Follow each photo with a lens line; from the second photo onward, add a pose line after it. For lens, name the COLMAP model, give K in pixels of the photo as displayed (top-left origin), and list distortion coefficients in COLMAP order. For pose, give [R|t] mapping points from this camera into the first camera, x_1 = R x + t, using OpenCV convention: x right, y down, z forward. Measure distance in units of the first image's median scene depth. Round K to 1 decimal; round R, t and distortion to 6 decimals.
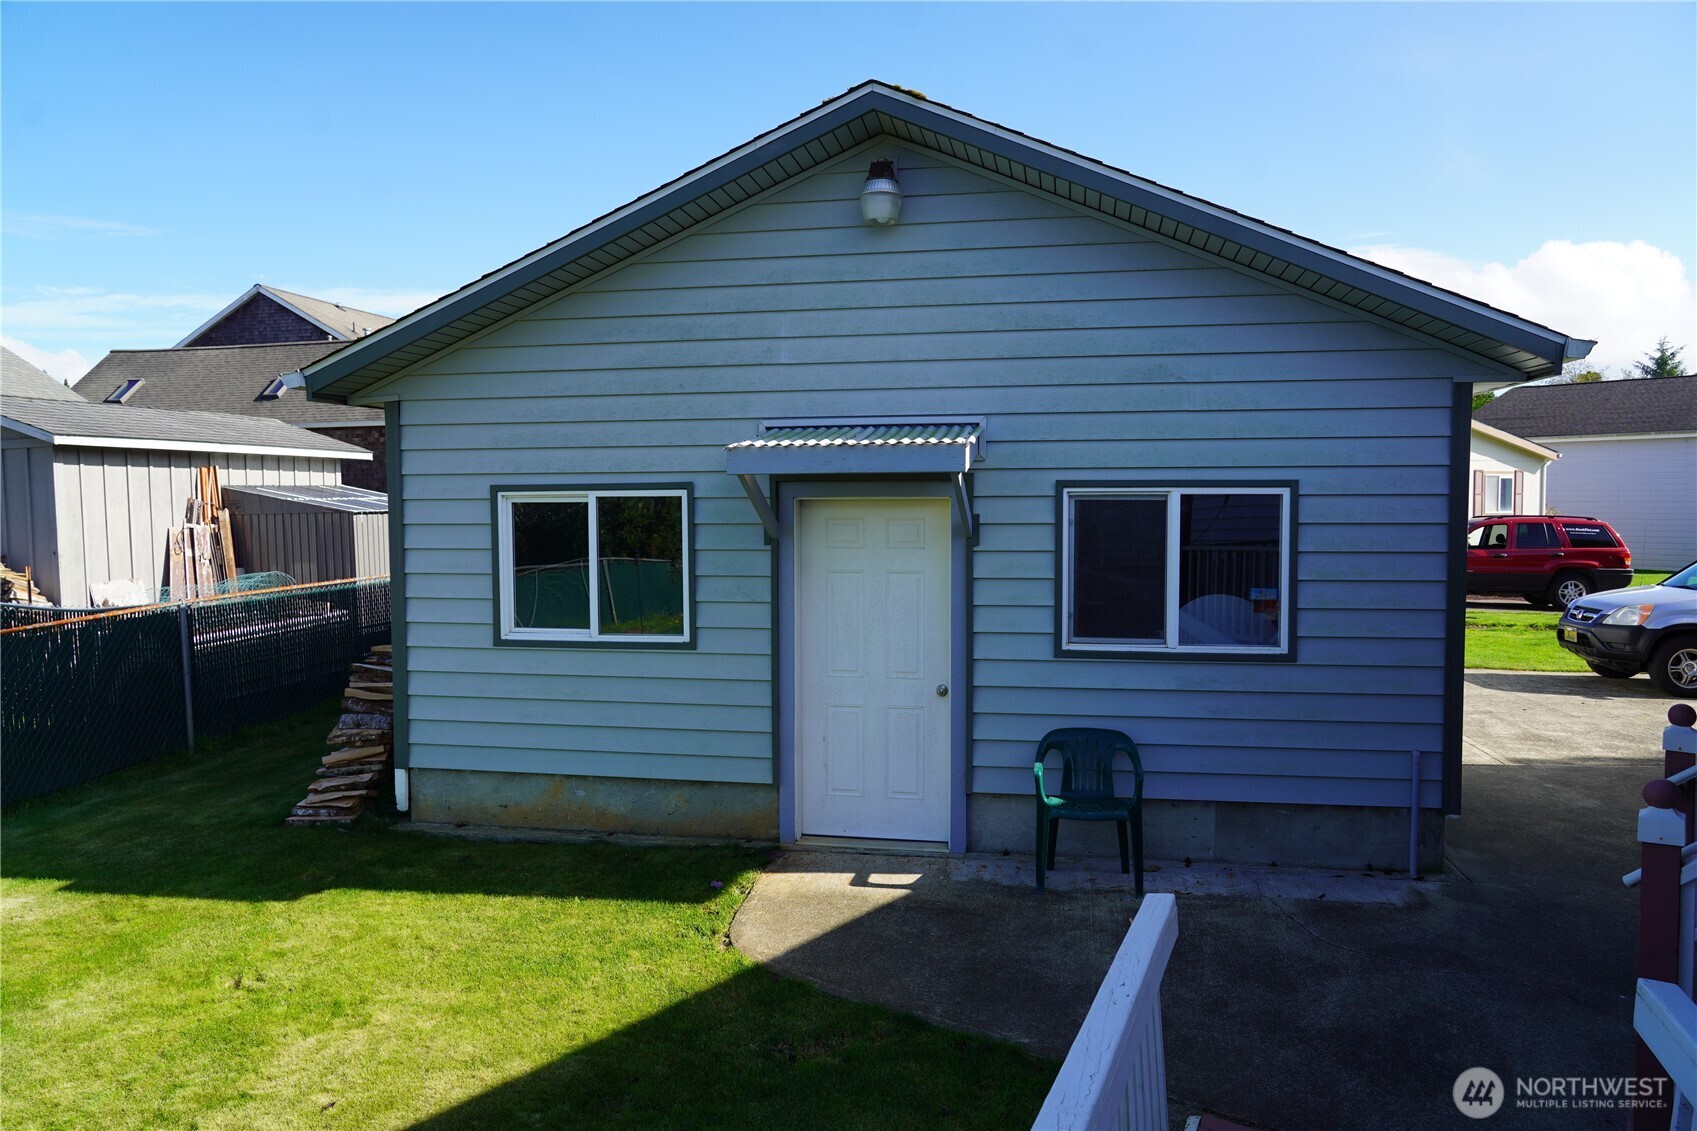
lens RADIAL K [[1154.5, 0, 865.8], [0, 1154.5, 567.9], [0, 0, 1]] dist [-0.016936, 0.004416]
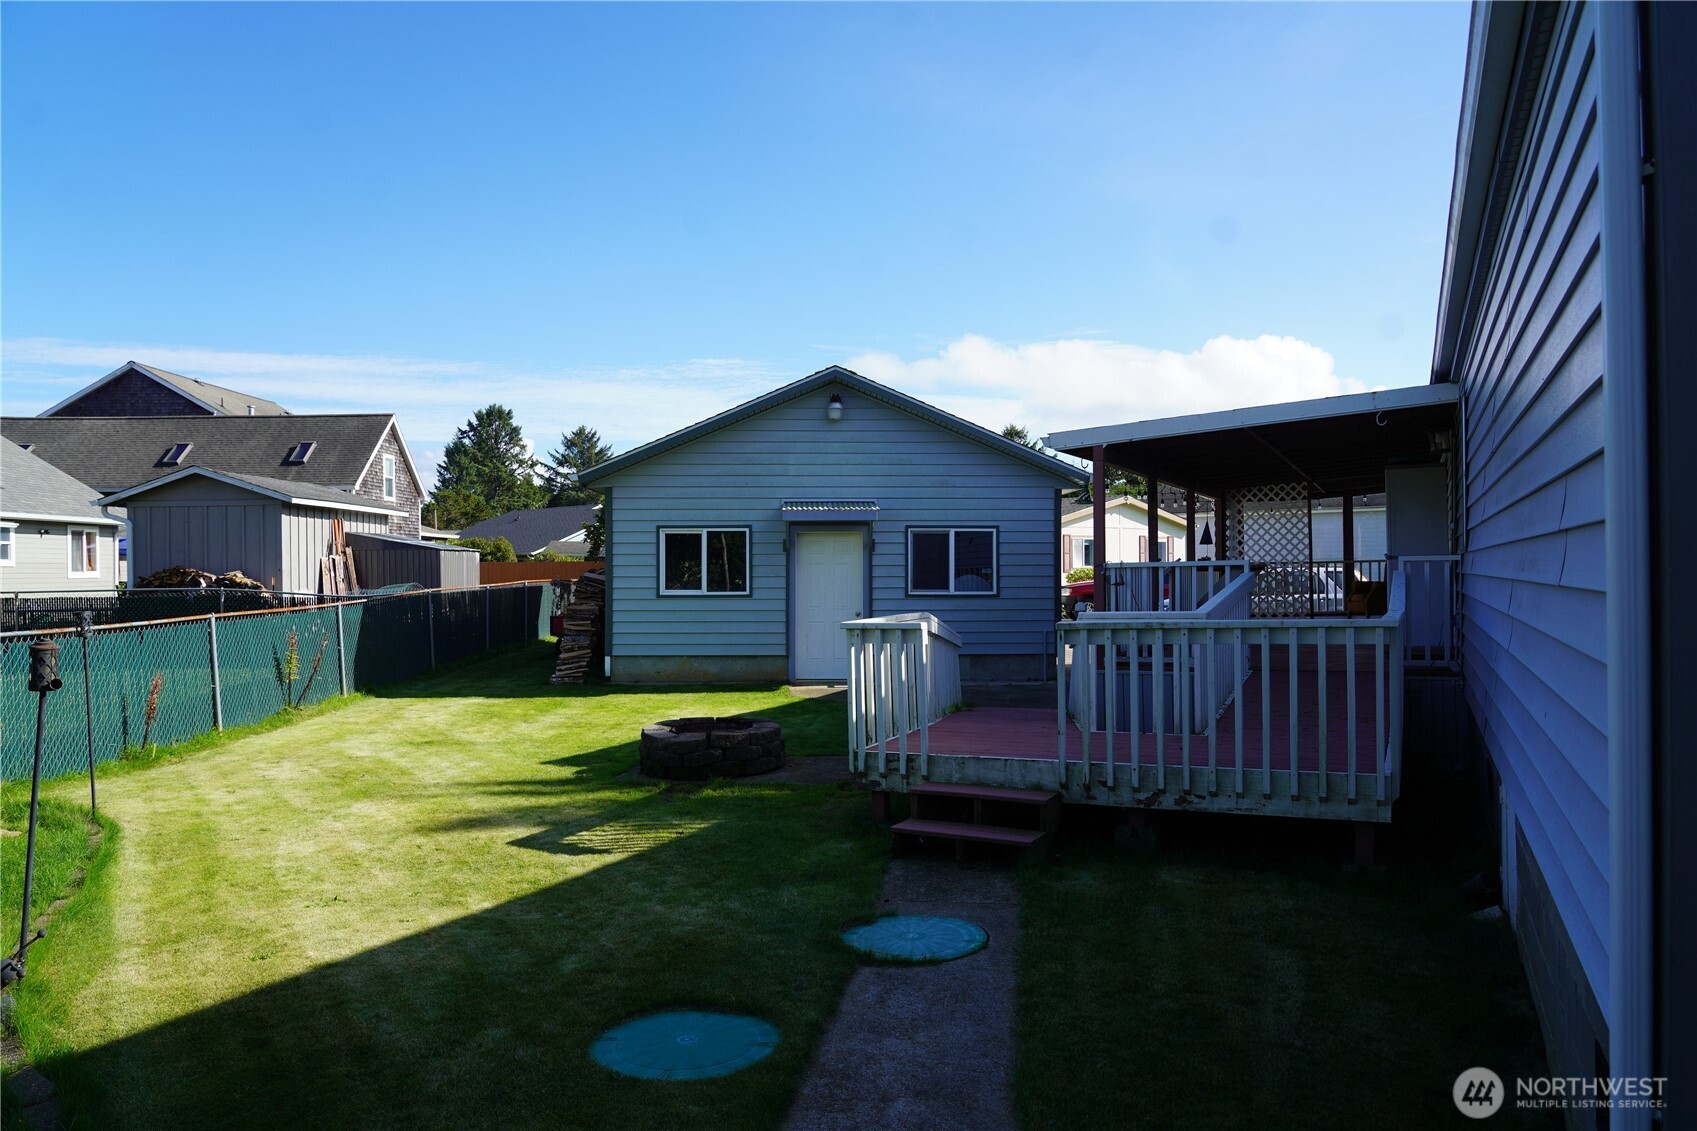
lens RADIAL K [[1154.5, 0, 897.6], [0, 1154.5, 548.0], [0, 0, 1]] dist [-0.016936, 0.004416]
pose [[0.971315, 0.006332, 0.237712, -0.418135], [0.012491, 0.996907, -0.077595, 0.156540], [-0.237468, 0.078338, 0.968231, -1.317402]]
